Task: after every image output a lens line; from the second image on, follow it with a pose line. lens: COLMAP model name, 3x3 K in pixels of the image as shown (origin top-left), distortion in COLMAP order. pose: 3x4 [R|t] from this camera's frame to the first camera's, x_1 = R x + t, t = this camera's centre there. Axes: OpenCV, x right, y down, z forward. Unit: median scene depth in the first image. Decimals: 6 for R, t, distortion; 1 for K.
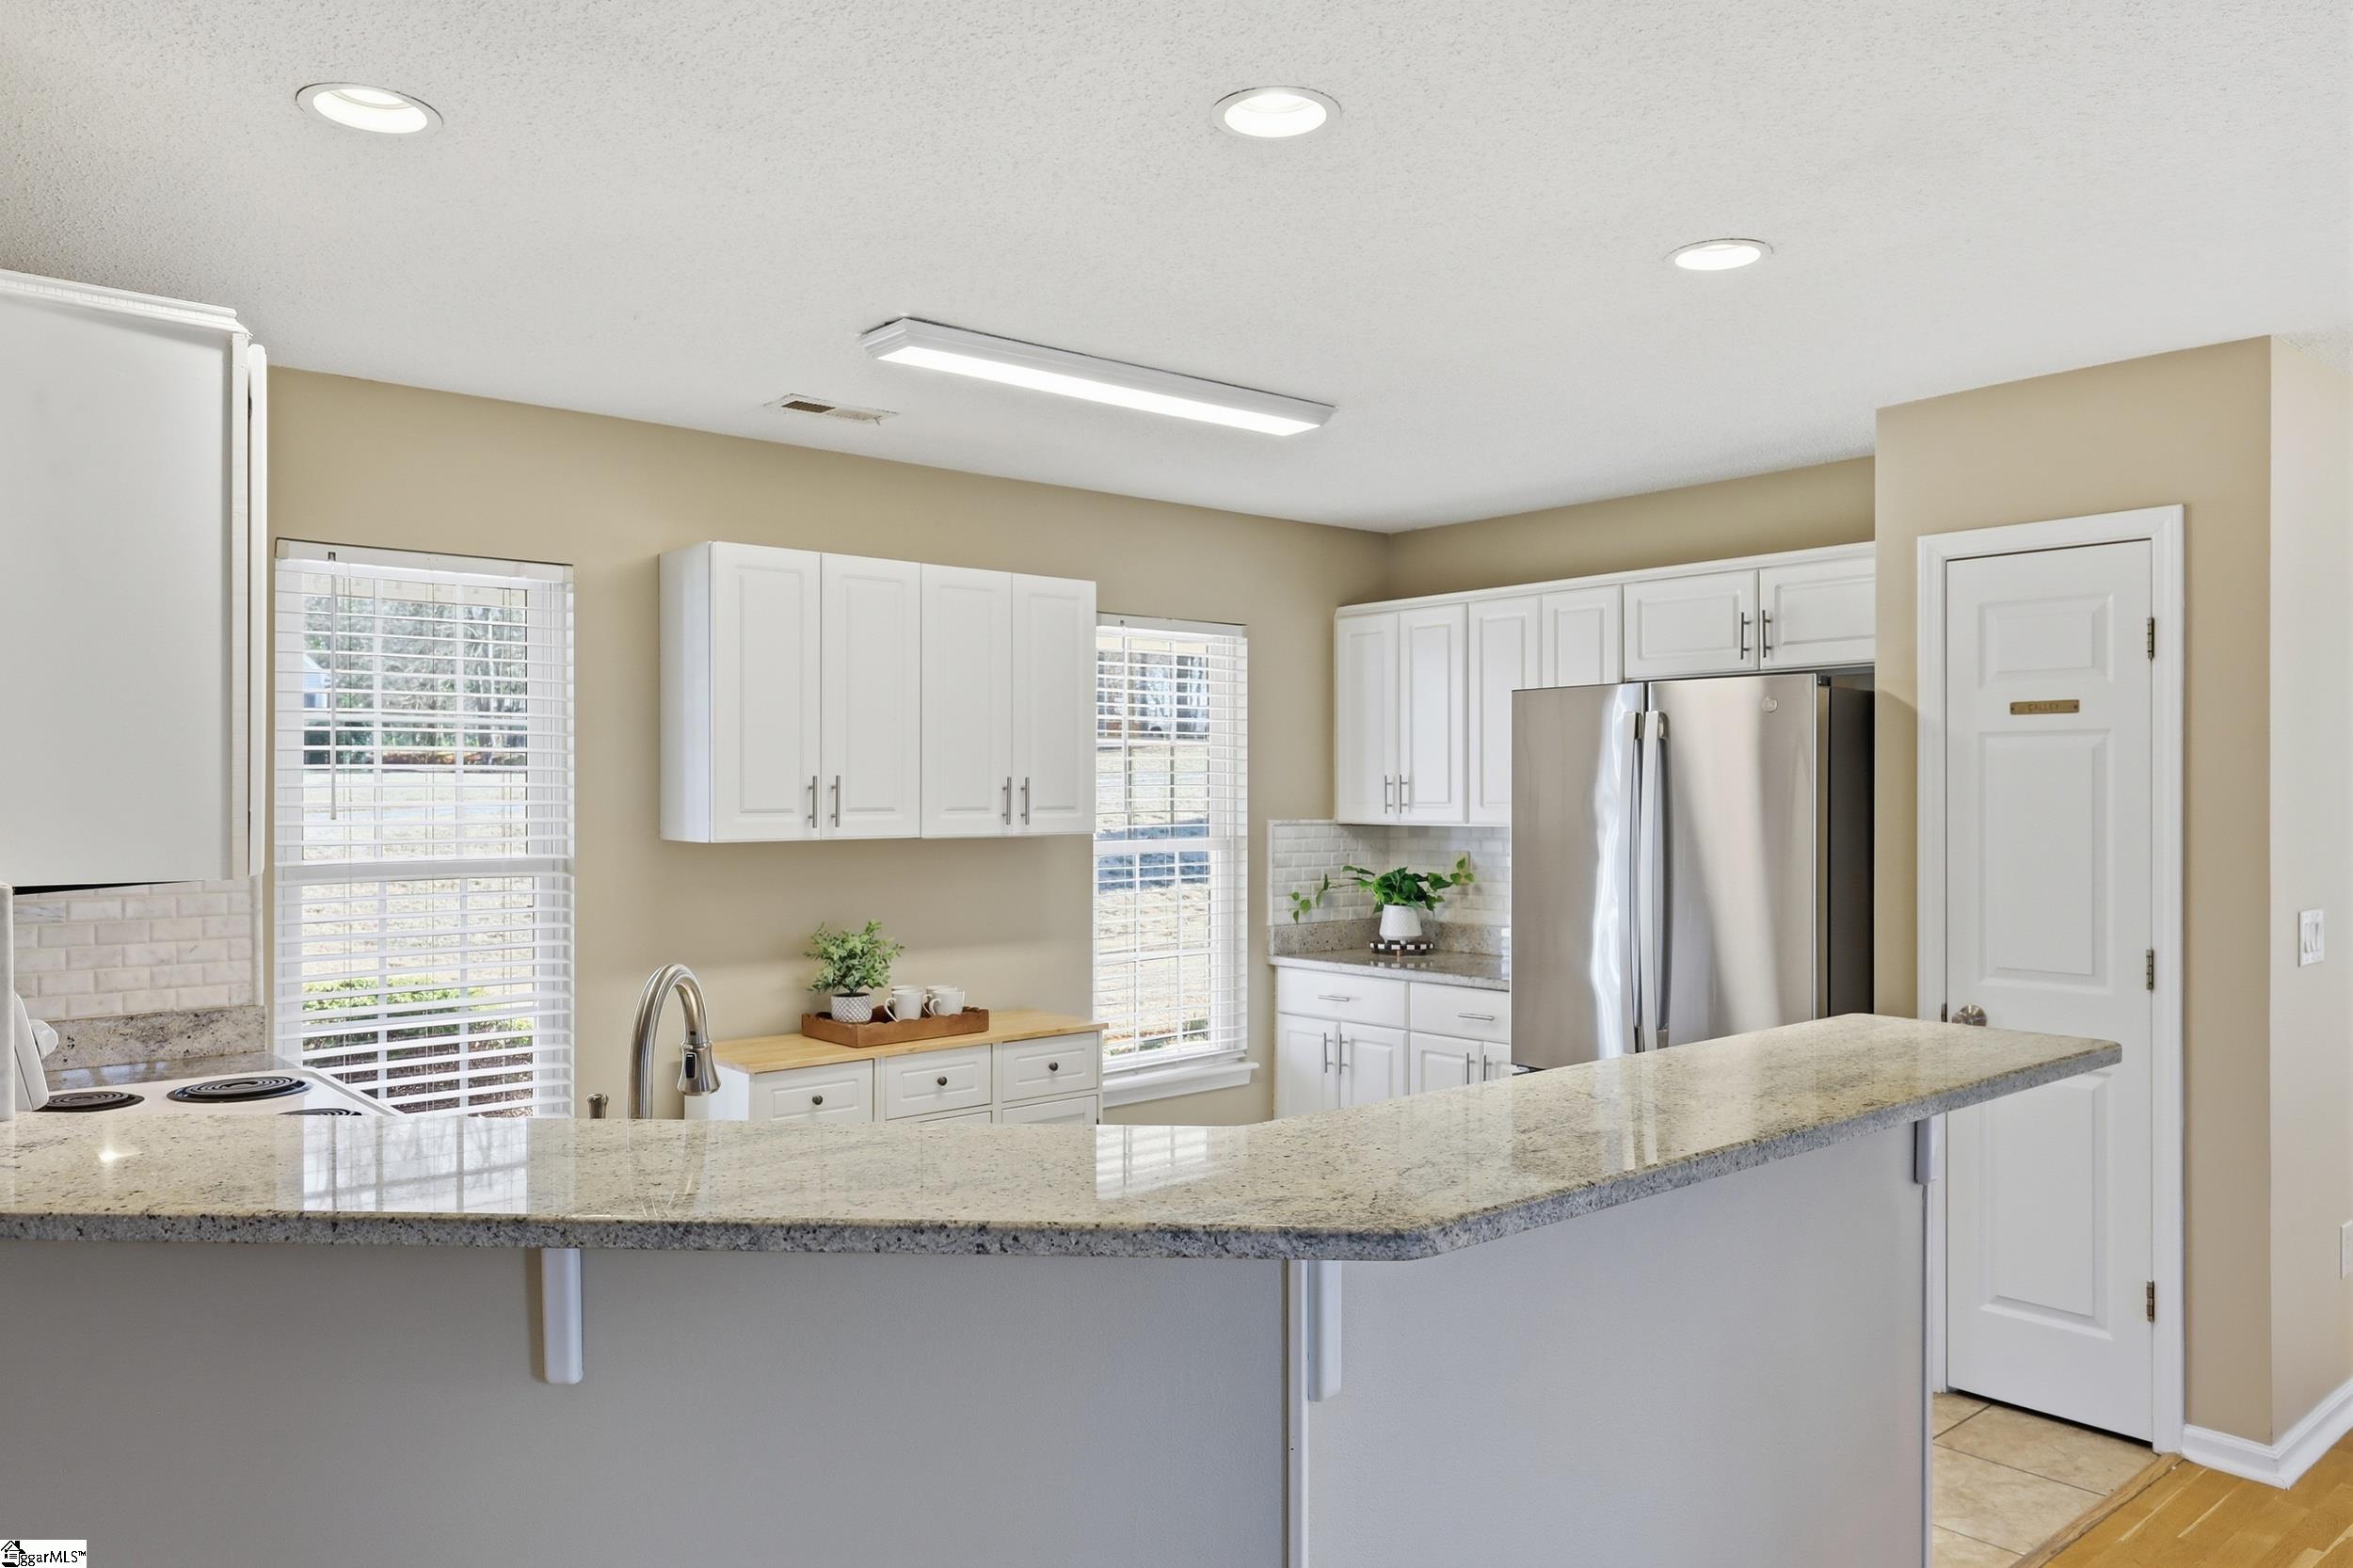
lens RADIAL K [[1617.5, 0, 1178.5], [0, 1617.5, 786.2], [0, 0, 1]] dist [-0.000009, 0.001000]
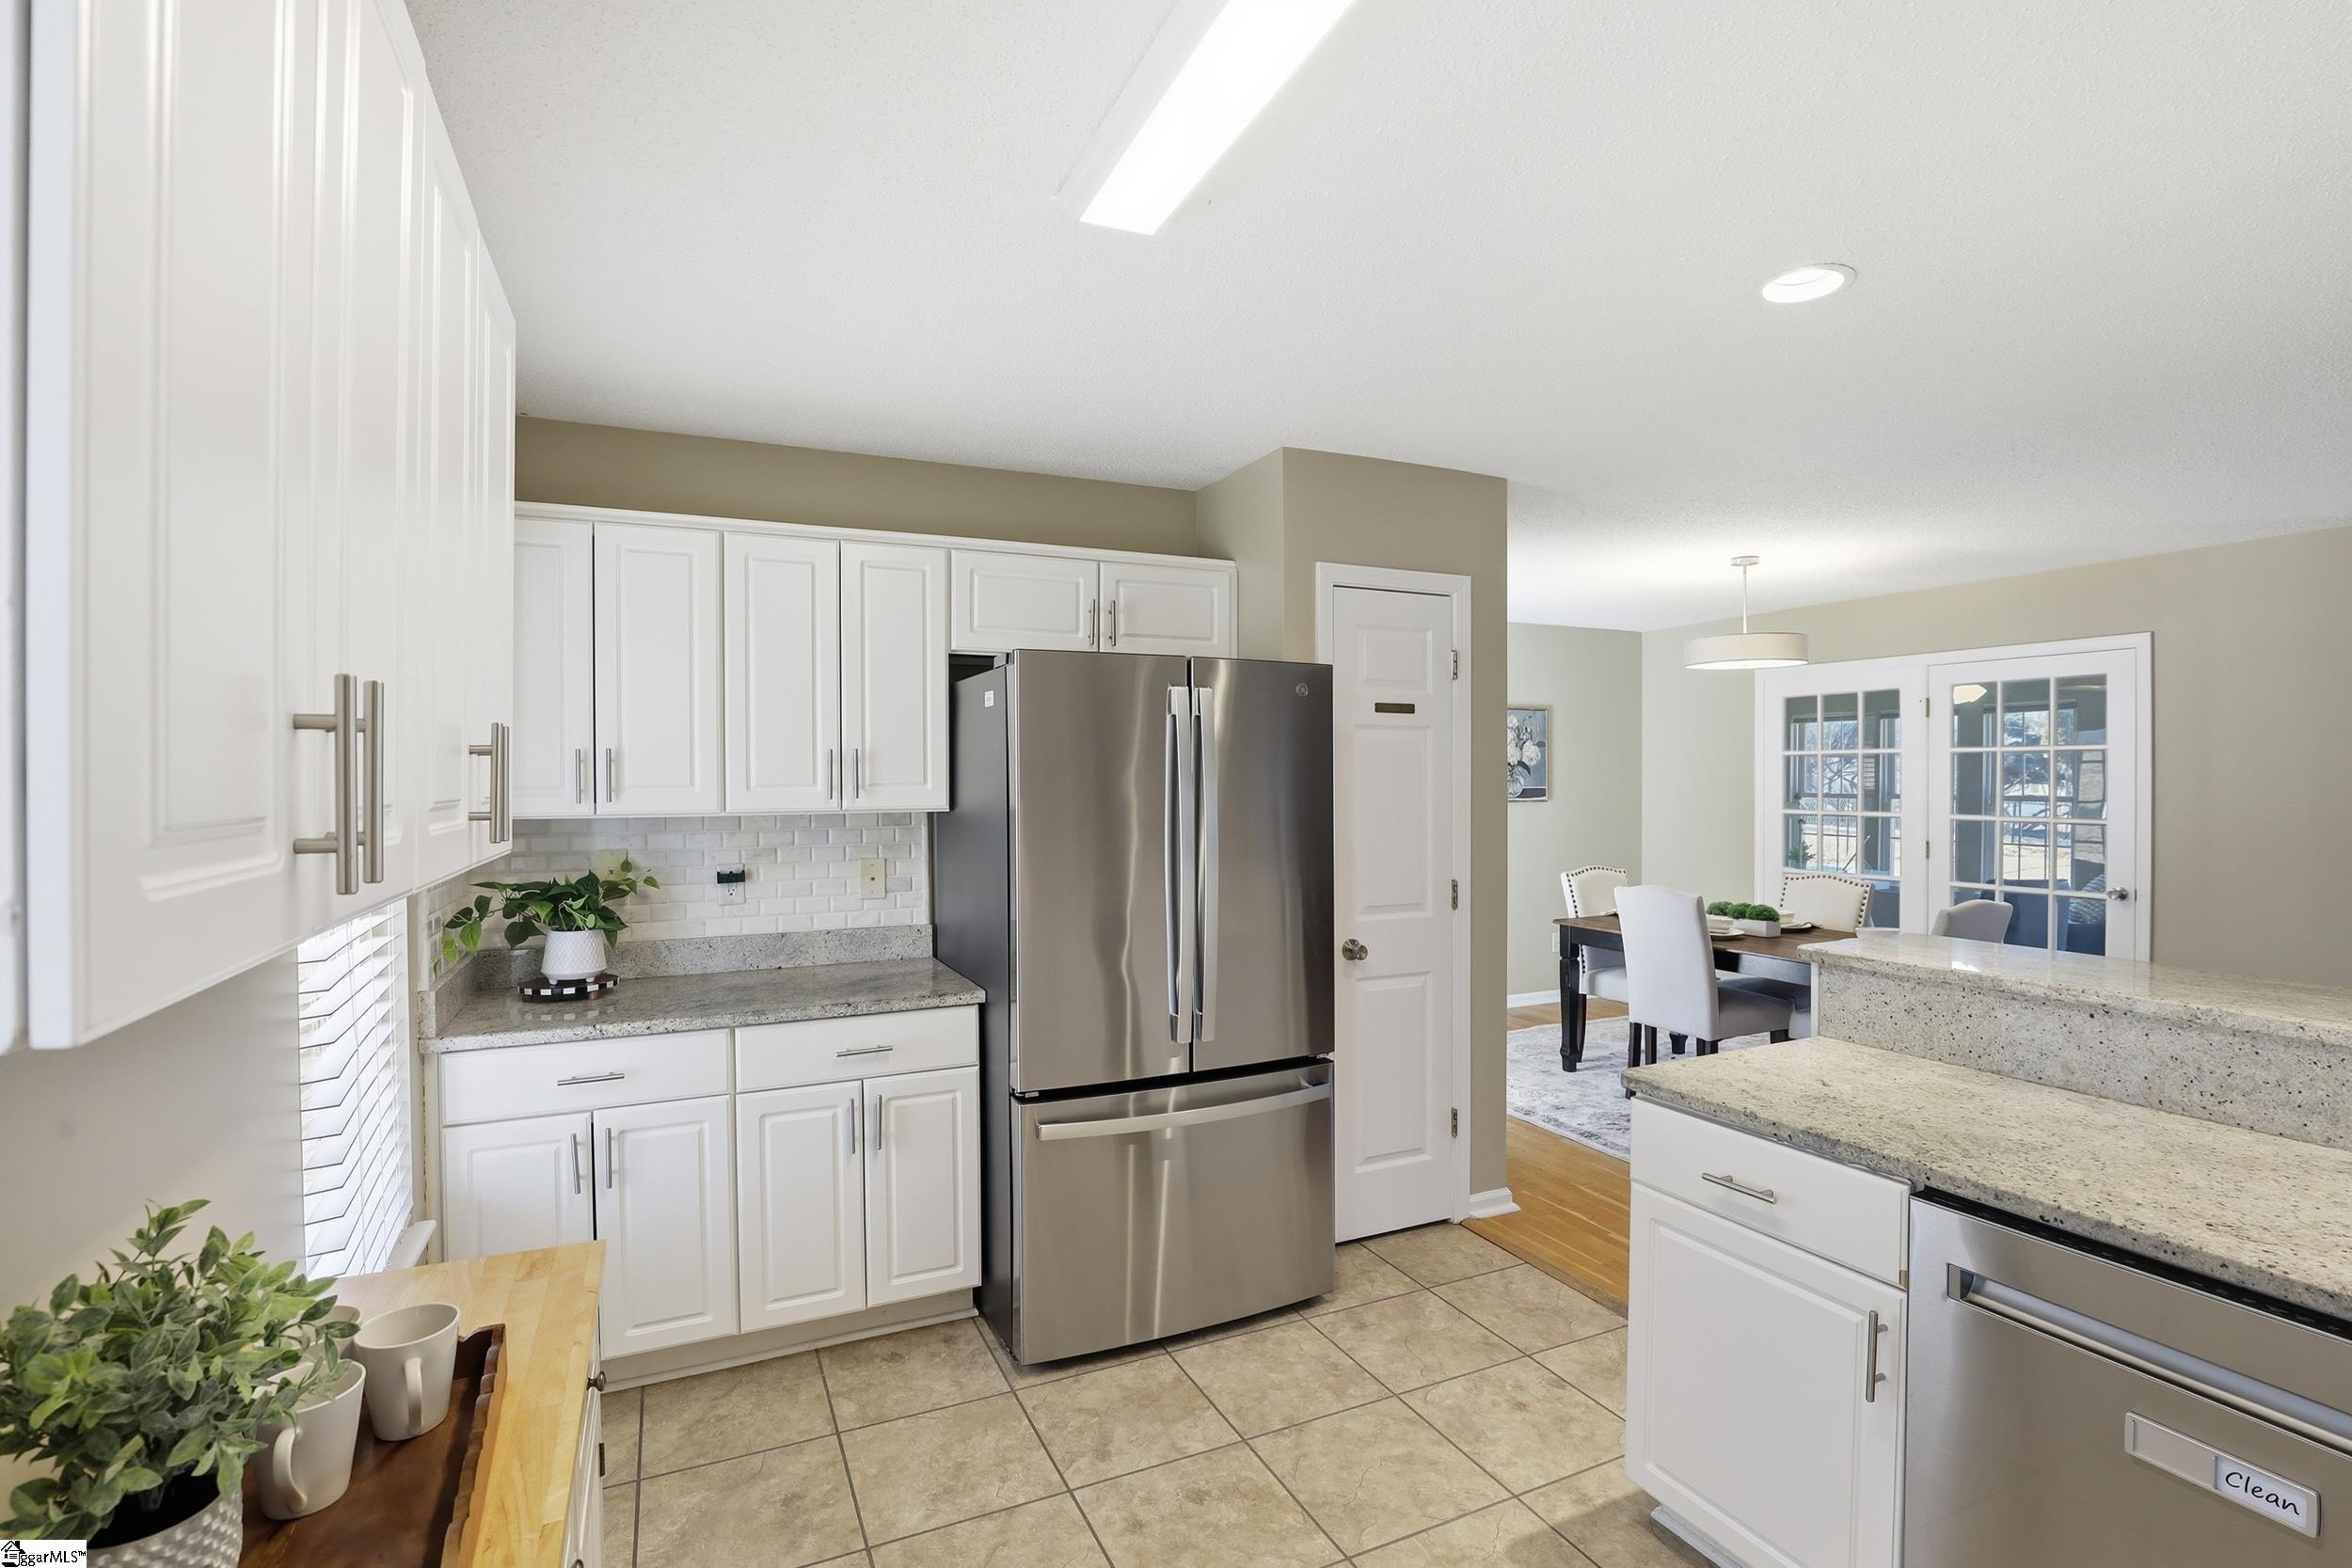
lens RADIAL K [[1088.4, 0, 1175.0], [0, 1088.4, 790.0], [0, 0, 1]] dist [-0.022548, -0.000313]
pose [[0.281410, -0.010865, 0.959526, -0.283906], [0.001128, 0.999939, 0.010992, 0.006530], [-0.959587, -0.002011, 0.281405, 0.685036]]
